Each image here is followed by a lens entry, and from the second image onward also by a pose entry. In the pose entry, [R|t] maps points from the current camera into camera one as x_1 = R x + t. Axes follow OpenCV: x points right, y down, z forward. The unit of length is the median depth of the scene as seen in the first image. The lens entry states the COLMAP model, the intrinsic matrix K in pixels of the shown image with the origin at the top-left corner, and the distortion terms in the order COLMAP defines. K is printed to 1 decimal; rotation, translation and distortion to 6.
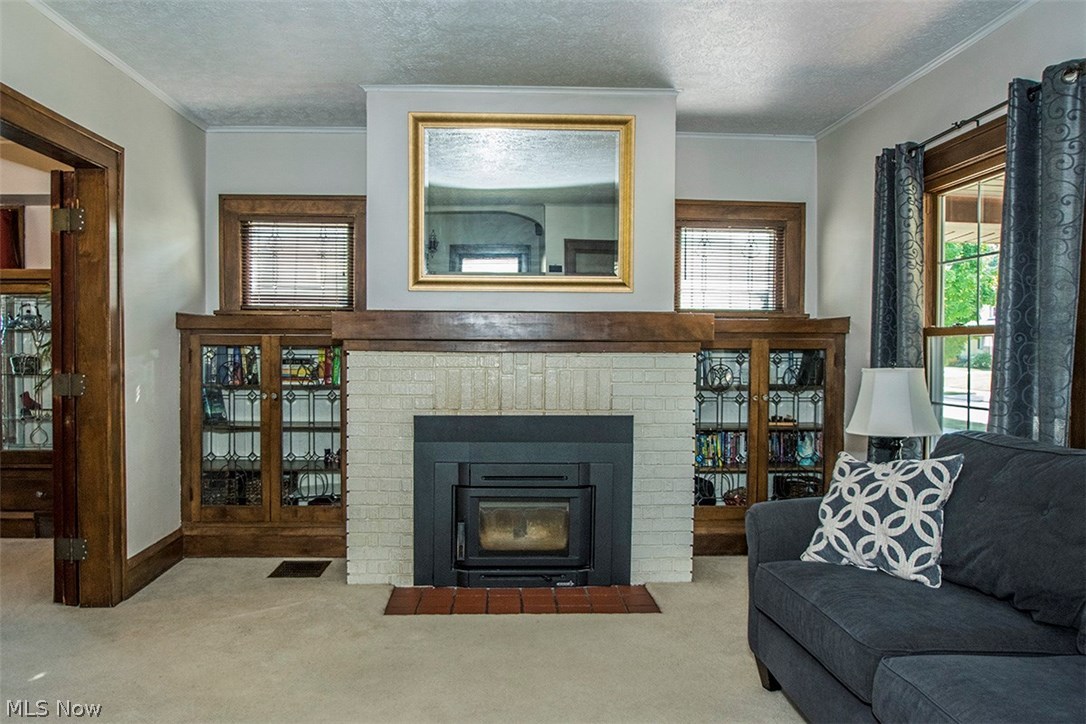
lens RADIAL K [[763.1, 0, 543.0], [0, 763.1, 362.0], [0, 0, 1]] dist [-0.029964, -0.001280]
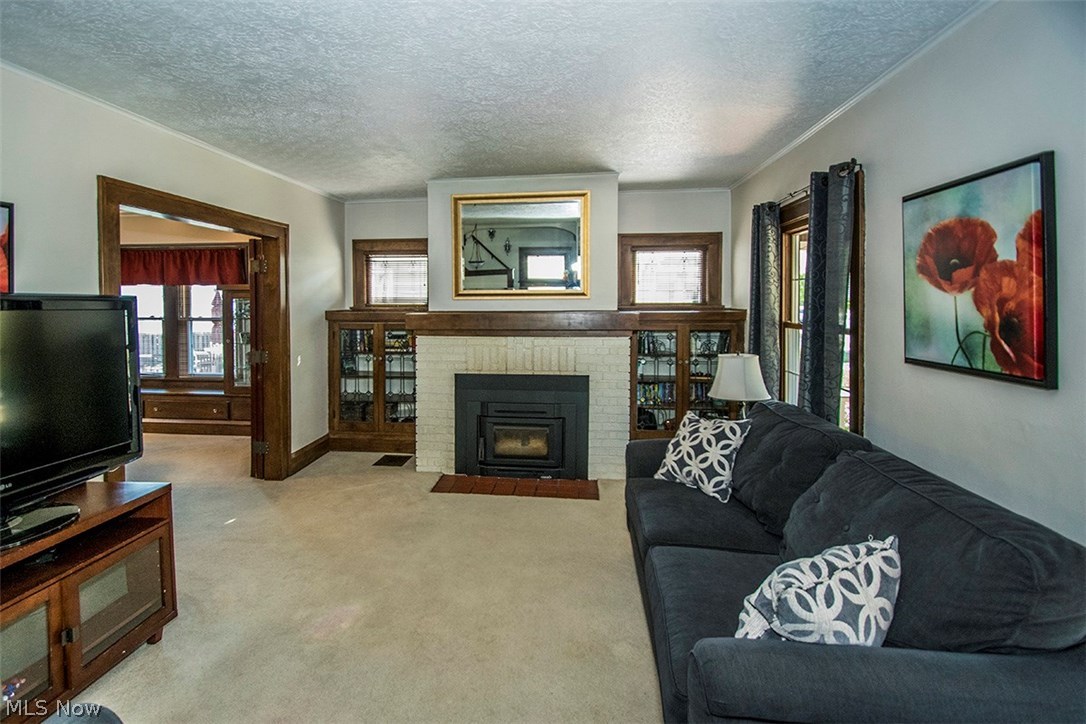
lens RADIAL K [[513.9, 0, 537.9], [0, 513.9, 307.6], [0, 0, 1]] dist [-0.000131, -0.000039]
pose [[0.988677, 0.004923, -0.149978, 0.180929], [-0.004966, 0.999988, 0.000093, -0.076009], [0.149976, 0.000653, 0.988689, -0.100815]]
